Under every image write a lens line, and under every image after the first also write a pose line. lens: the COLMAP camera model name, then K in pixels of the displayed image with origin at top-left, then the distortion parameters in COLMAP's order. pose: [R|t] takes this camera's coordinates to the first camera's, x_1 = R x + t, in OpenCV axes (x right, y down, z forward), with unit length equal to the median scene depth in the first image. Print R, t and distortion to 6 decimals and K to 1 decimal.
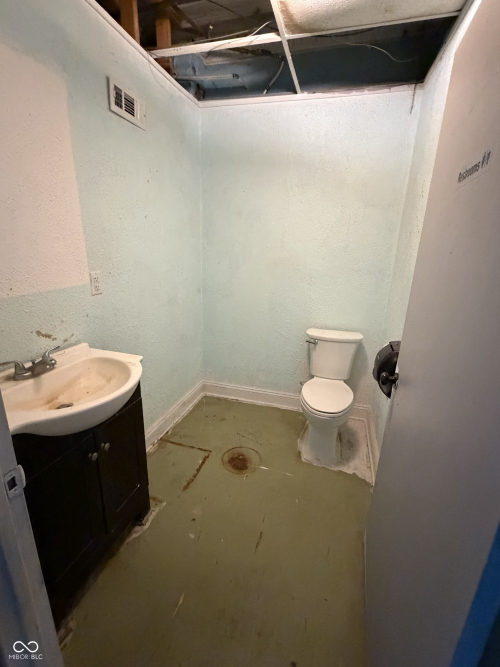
lens RADIAL K [[302.1, 0, 251.7], [0, 302.1, 333.6], [0, 0, 1]] dist [0.005104, 0.000862]
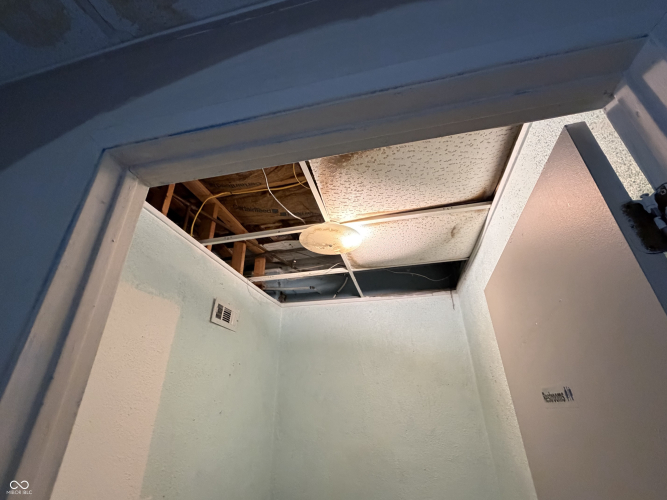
lens RADIAL K [[302.1, 0, 332.5], [0, 302.1, 249.8], [0, 0, 1]] dist [0.005104, 0.000862]
pose [[0.997436, -0.020973, 0.068427, -0.054835], [0.062351, 0.724004, -0.686972, -0.081707], [-0.035133, 0.689477, 0.723455, -0.048934]]
